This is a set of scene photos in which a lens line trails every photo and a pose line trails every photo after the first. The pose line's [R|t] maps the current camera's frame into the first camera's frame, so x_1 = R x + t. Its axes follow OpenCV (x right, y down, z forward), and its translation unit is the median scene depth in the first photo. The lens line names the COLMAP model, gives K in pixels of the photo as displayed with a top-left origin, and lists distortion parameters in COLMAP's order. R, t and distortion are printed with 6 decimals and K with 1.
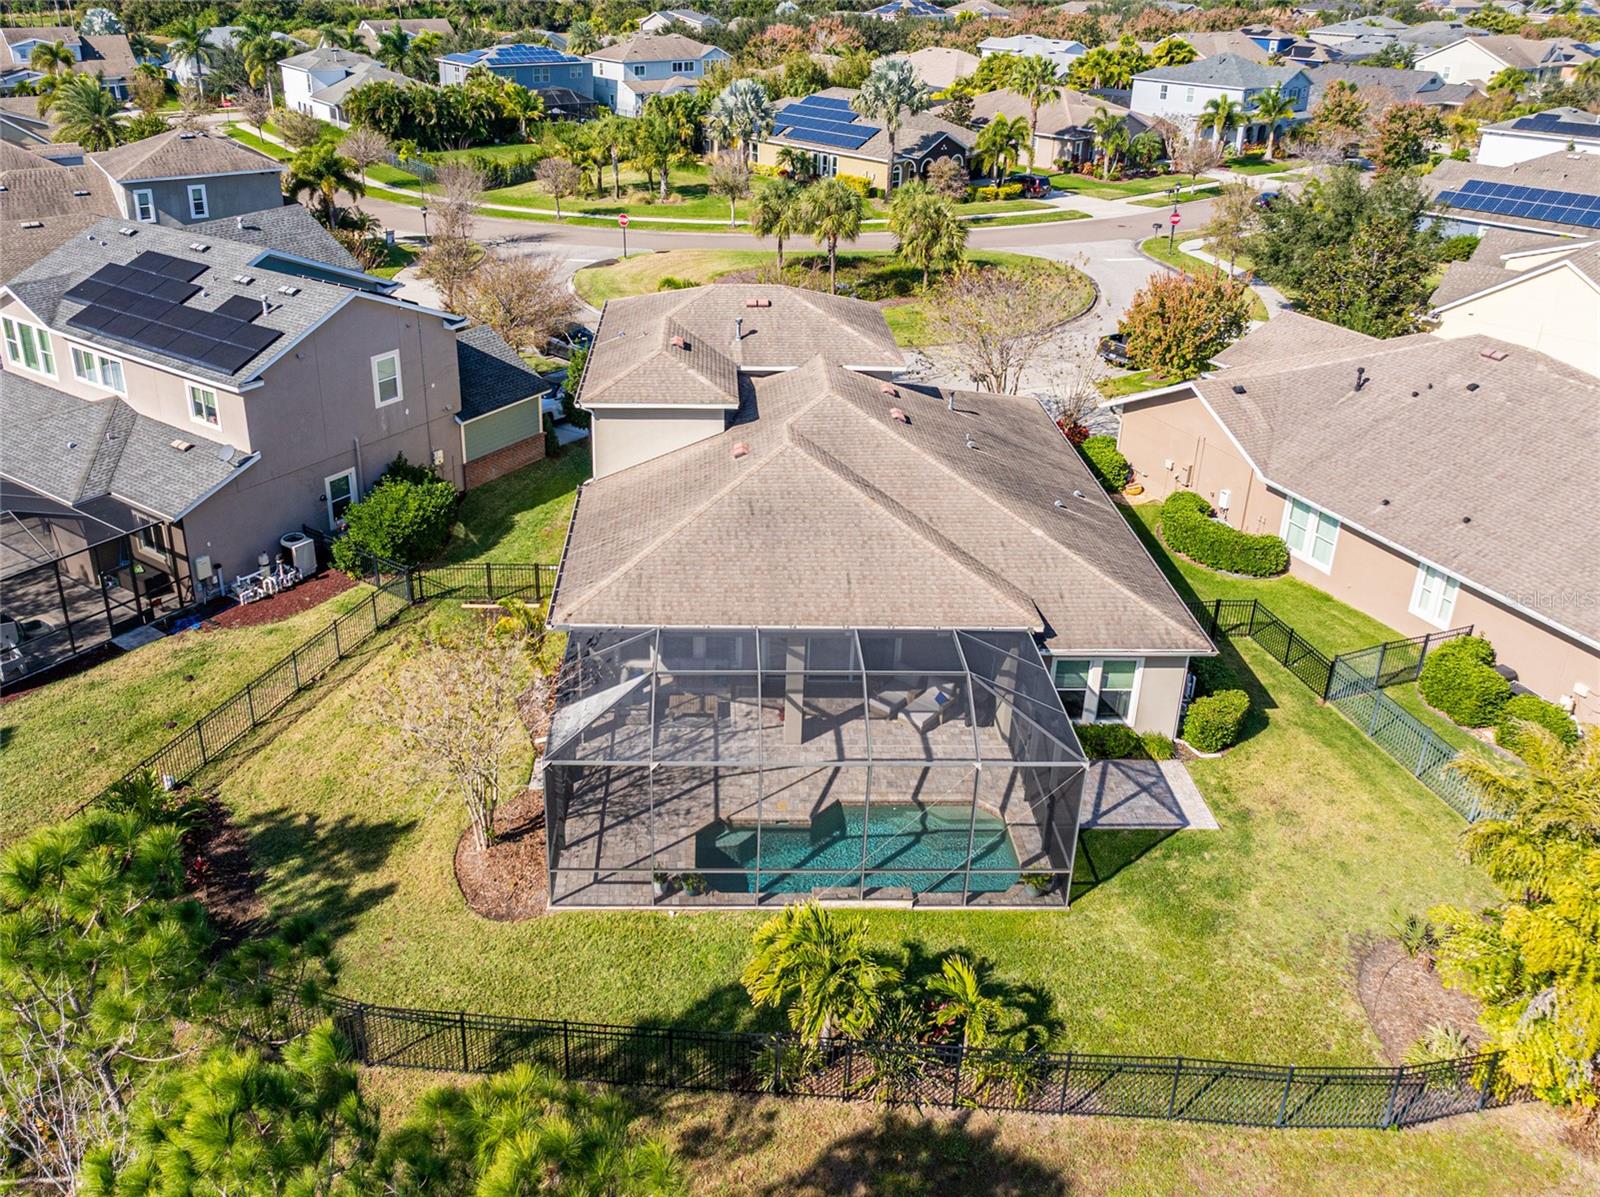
lens RADIAL K [[1307.9, 0, 721.8], [0, 1307.9, 487.3], [0, 0, 1]] dist [-0.032514, 0.027906]
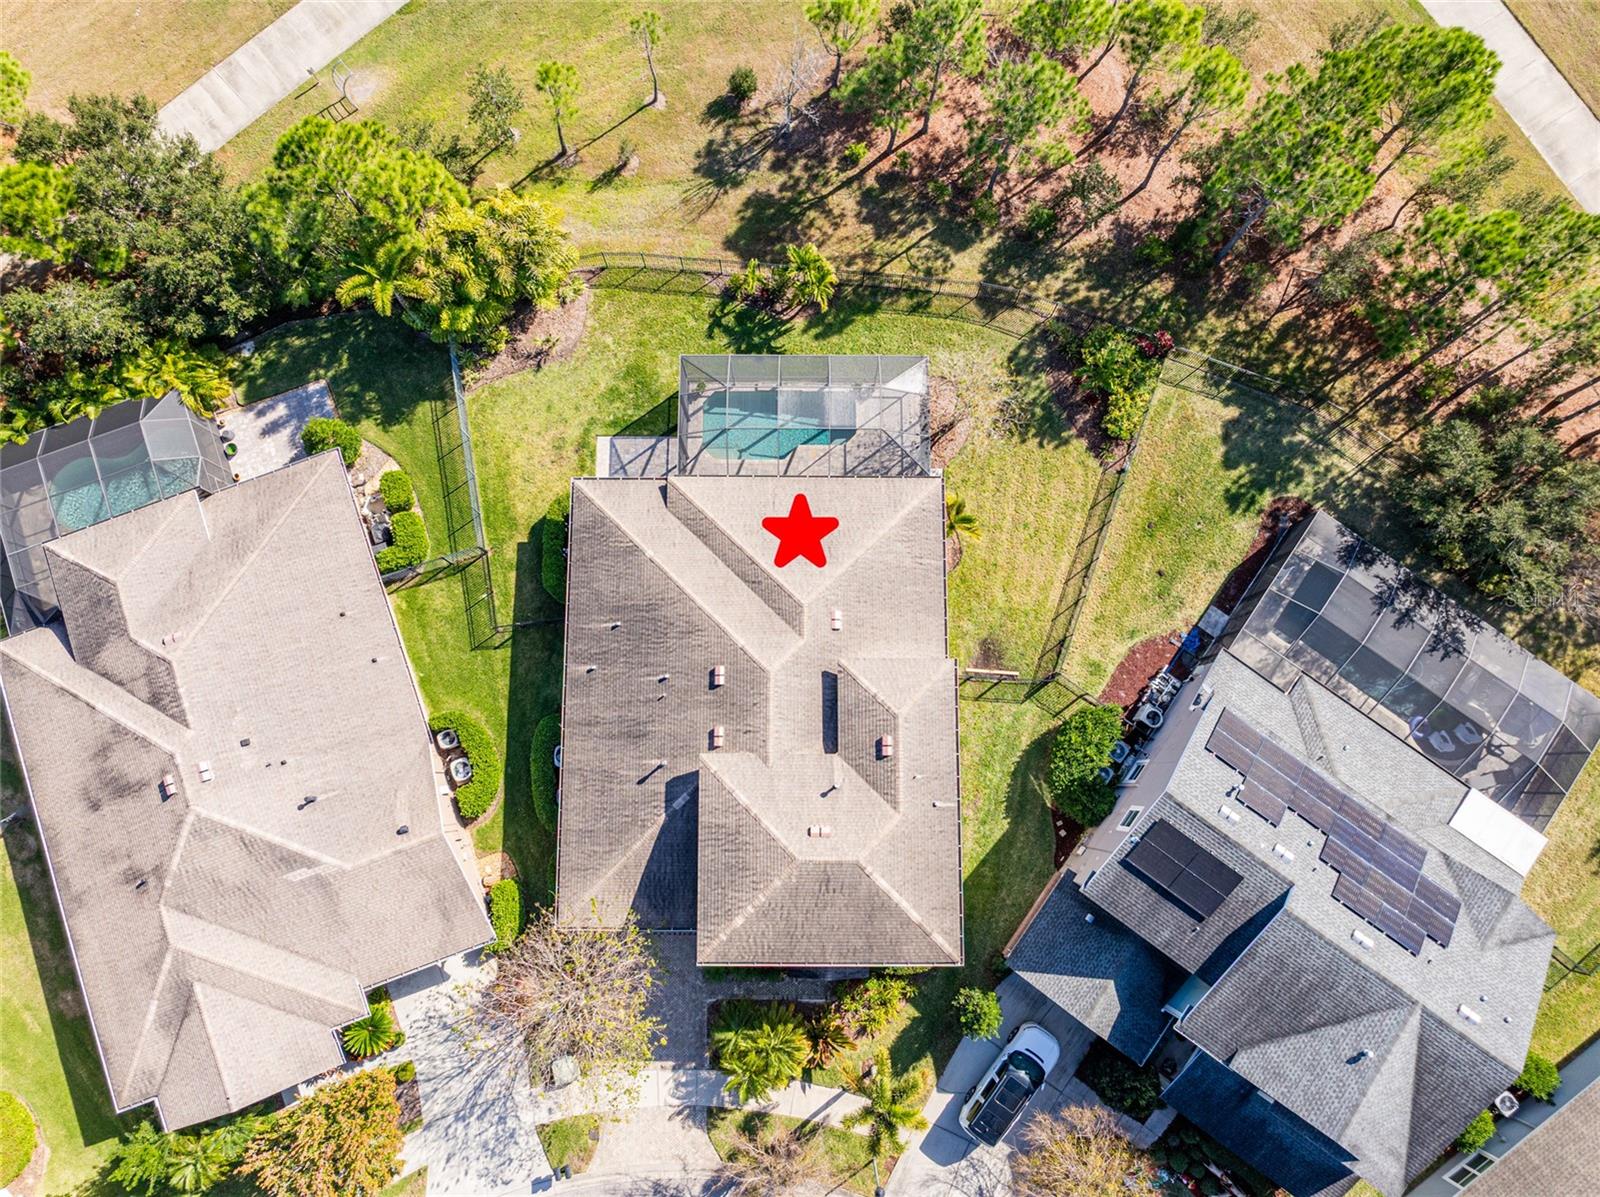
lens RADIAL K [[1131.3, 0, 820.0], [0, 1131.3, 569.4], [0, 0, 1]] dist [-0.032145, 0.021390]
pose [[-0.999716, -0.007504, -0.022605, 0.056955], [-0.020502, -0.211899, 0.977076, -1.171022], [-0.012122, 0.977263, 0.211686, 0.640718]]
